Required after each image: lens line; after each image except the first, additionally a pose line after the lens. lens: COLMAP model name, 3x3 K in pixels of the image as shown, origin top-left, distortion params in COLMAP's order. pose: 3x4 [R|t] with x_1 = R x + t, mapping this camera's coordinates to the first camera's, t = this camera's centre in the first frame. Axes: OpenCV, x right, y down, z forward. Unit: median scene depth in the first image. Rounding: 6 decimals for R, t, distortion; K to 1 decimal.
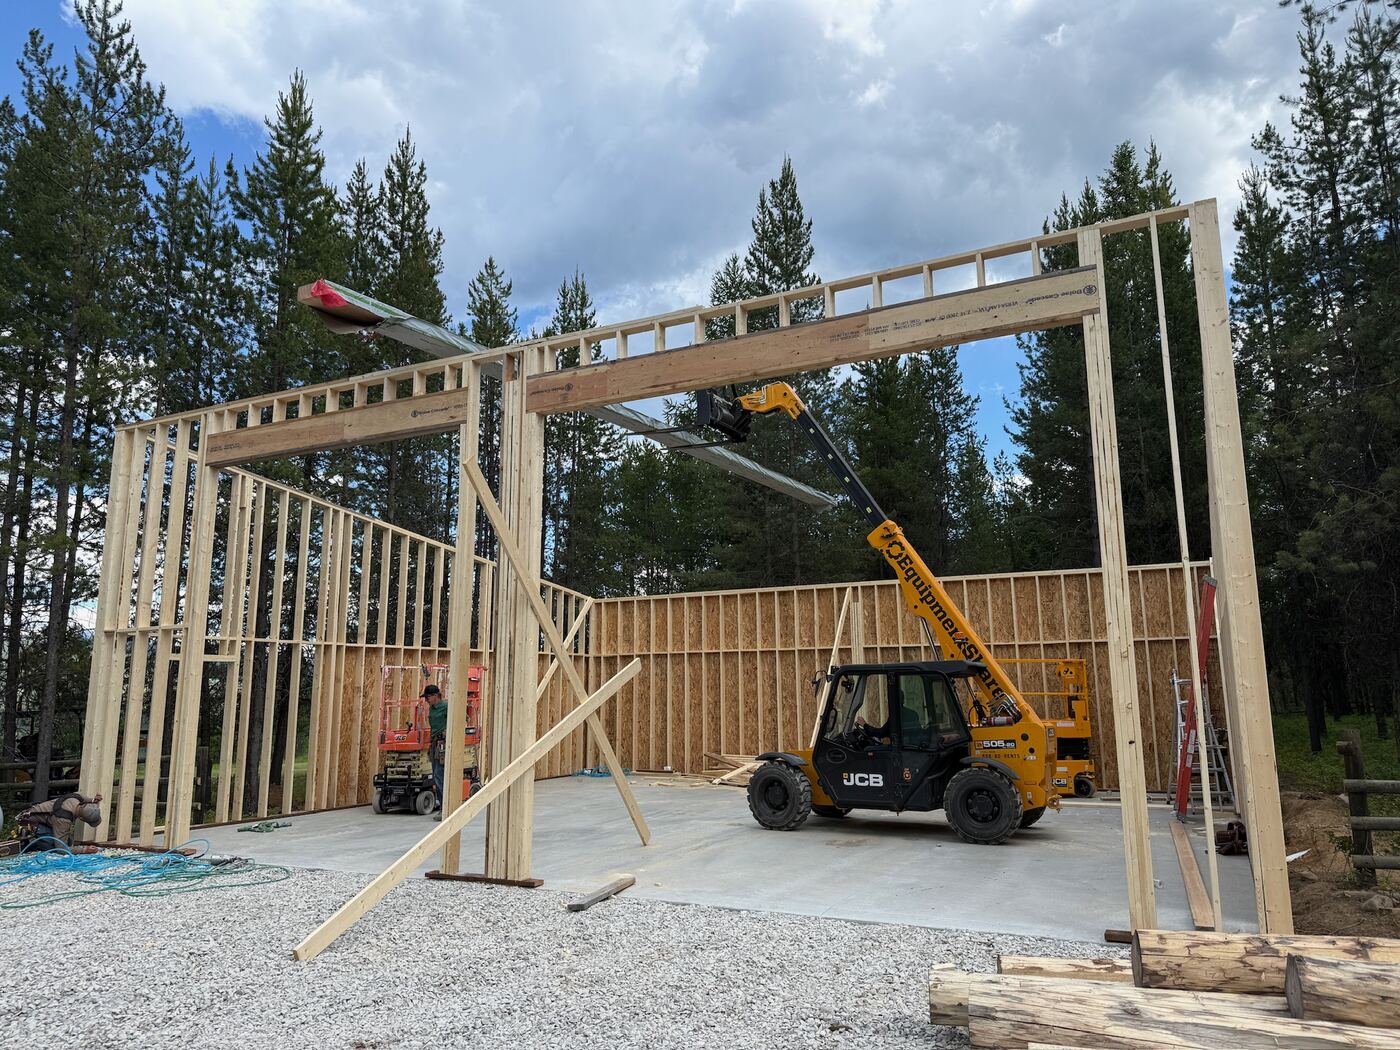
lens RADIAL K [[936.8, 0, 700.0], [0, 936.8, 525.0], [0, 0, 1]] dist [0.000492, 0.002033]
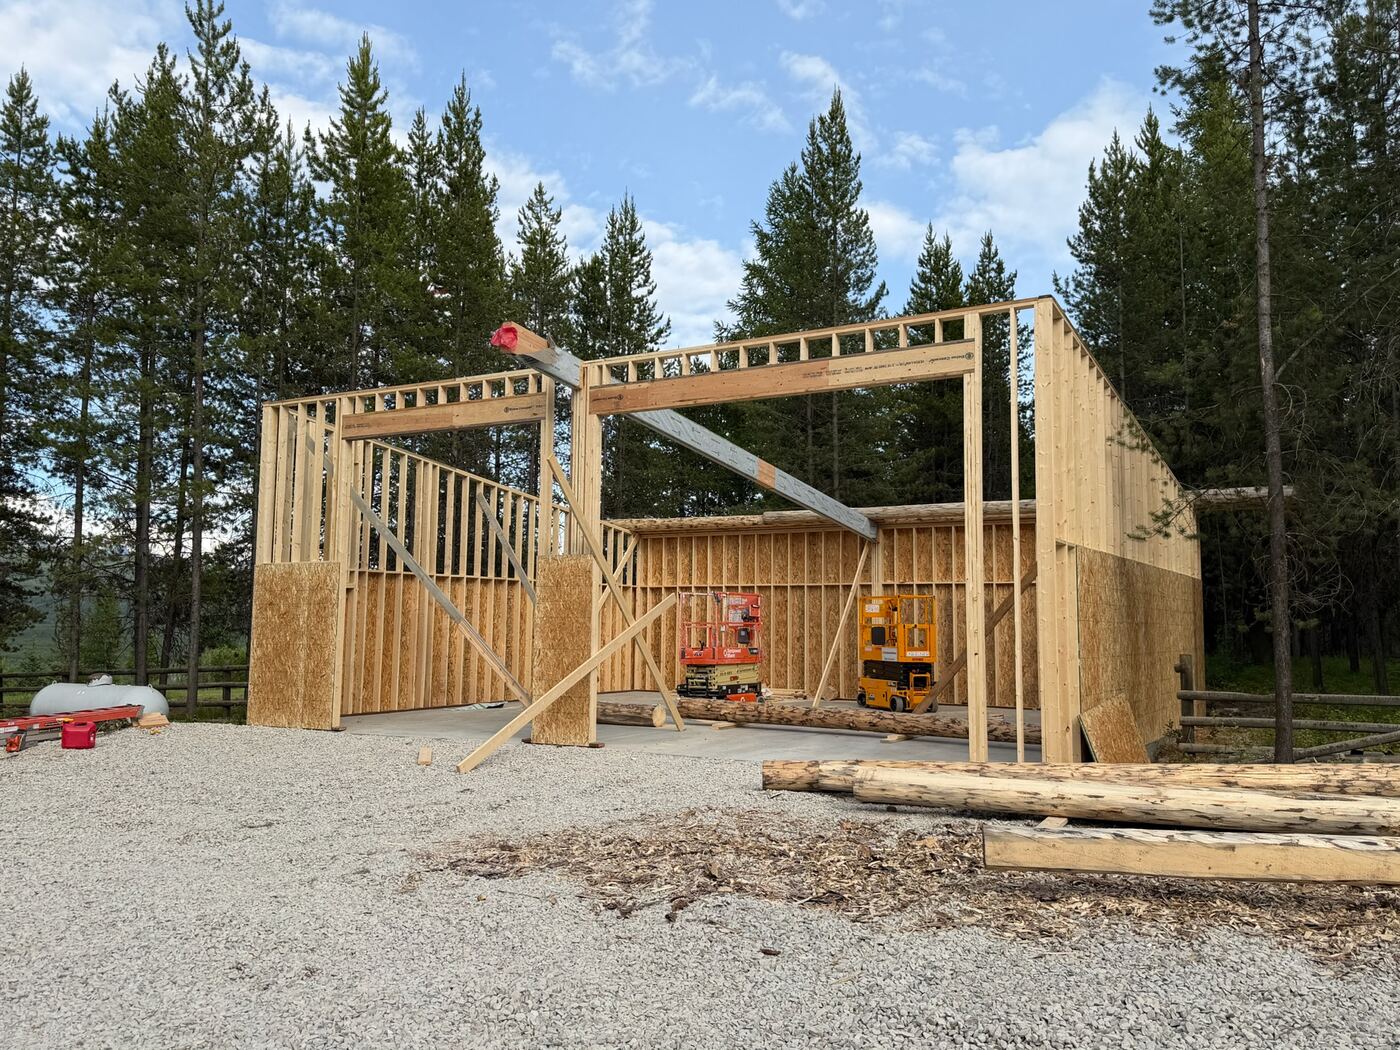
lens RADIAL K [[1128.2, 0, 692.2], [0, 1128.2, 496.4], [0, 0, 1]] dist [0.043656, -0.000409]
pose [[0.997445, 0.011938, -0.070432, 0.037355], [-0.007348, 0.997853, 0.065077, -0.049797], [0.071058, -0.064393, 0.995392, -0.293337]]
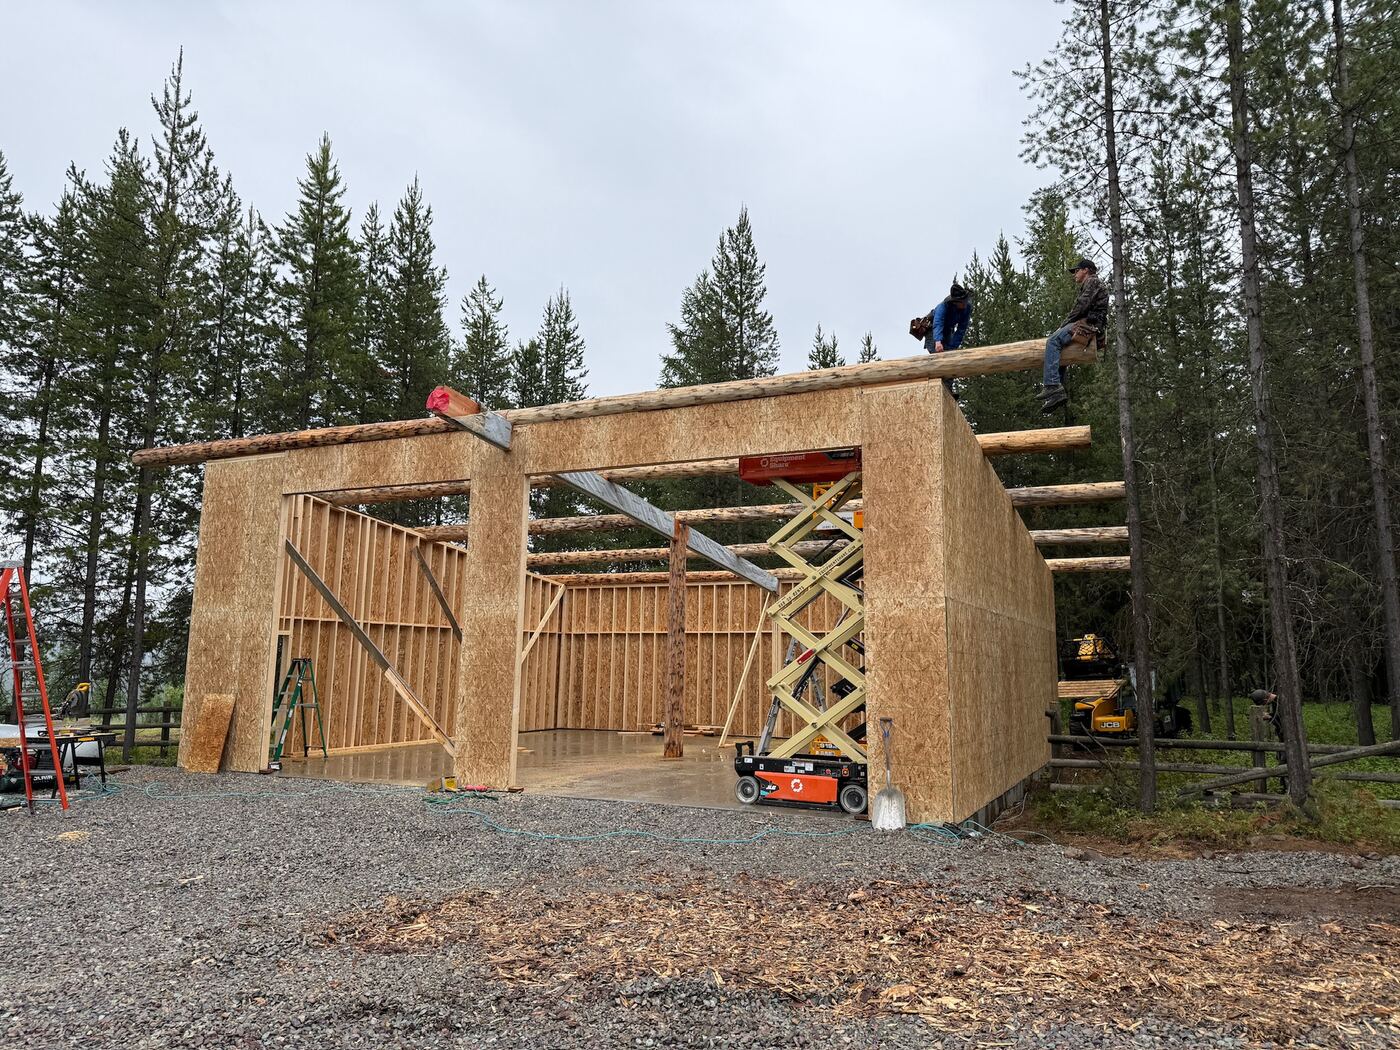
lens RADIAL K [[961.5, 0, 723.3], [0, 961.5, 501.7], [0, 0, 1]] dist [0.030670, -0.003130]
pose [[0.998768, 0.026650, 0.041853, 0.033574], [-0.026965, 0.999612, 0.006994, -0.044132], [-0.041650, -0.008114, 0.999099, -0.250064]]
